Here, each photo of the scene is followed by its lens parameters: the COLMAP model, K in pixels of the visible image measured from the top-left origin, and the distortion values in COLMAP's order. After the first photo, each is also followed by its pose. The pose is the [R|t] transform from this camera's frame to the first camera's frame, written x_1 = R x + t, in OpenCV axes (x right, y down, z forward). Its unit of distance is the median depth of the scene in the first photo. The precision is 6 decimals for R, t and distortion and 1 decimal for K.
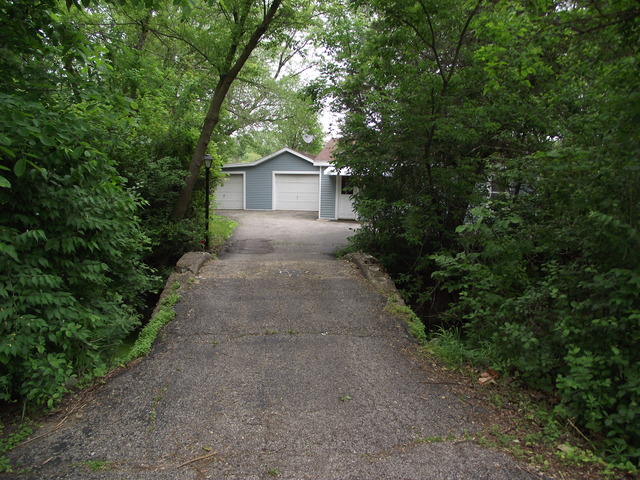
lens RADIAL K [[515.8, 0, 320.0], [0, 515.8, 240.0], [0, 0, 1]] dist [-0.036497, -0.001983]
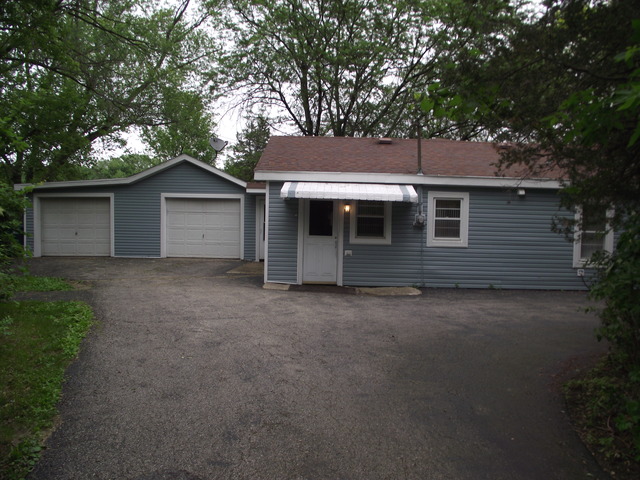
lens RADIAL K [[515.8, 0, 320.0], [0, 515.8, 240.0], [0, 0, 1]] dist [-0.036497, -0.001983]
pose [[0.972193, -0.012422, 0.233852, -0.053377], [0.024919, 0.998410, -0.050561, -0.044207], [-0.232852, 0.054983, 0.970957, 0.379247]]
